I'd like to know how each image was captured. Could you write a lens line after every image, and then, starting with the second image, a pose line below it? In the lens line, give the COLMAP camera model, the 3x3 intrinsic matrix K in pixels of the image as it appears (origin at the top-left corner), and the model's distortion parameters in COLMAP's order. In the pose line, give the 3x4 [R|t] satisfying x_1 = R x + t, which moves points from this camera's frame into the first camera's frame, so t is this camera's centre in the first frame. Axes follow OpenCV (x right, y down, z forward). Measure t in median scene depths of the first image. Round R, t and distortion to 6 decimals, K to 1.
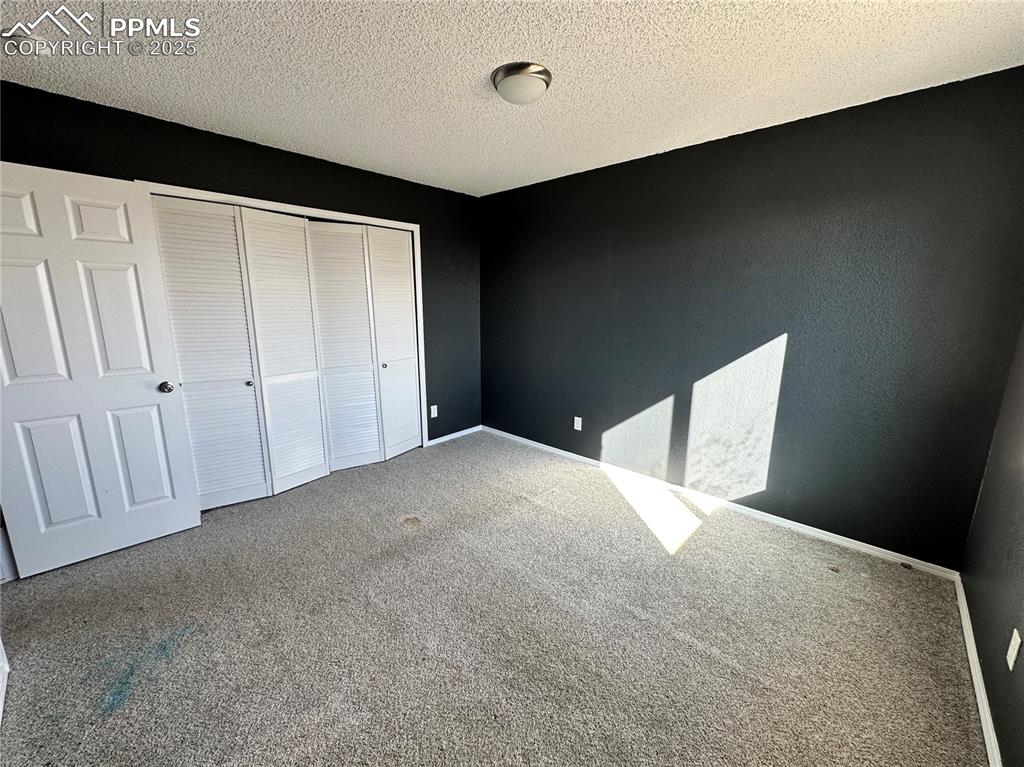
lens RADIAL K [[404.2, 0, 512.0], [0, 404.2, 383.5], [0, 0, 1]] dist [-0.001912, 0.000068]
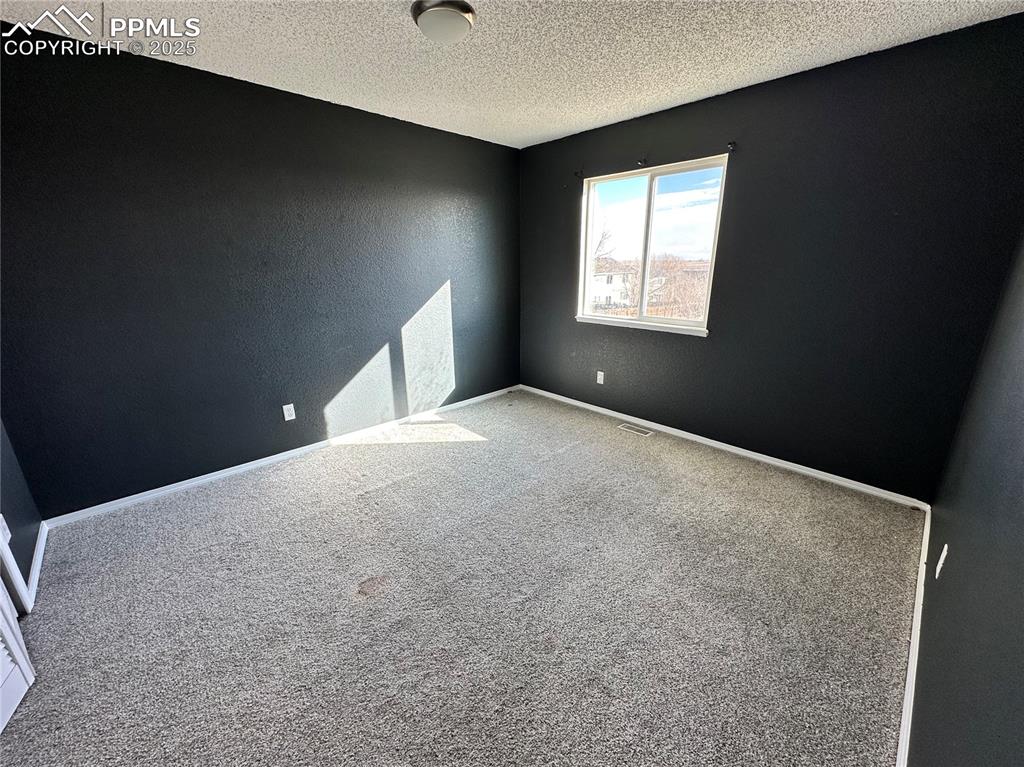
lens RADIAL K [[404.2, 0, 512.0], [0, 404.2, 383.5], [0, 0, 1]] dist [-0.001912, 0.000068]
pose [[0.059237, -0.292153, 0.954535, -0.721860], [0.207700, 0.938895, 0.274477, -0.108170], [-0.976397, 0.181998, 0.116297, 0.574693]]
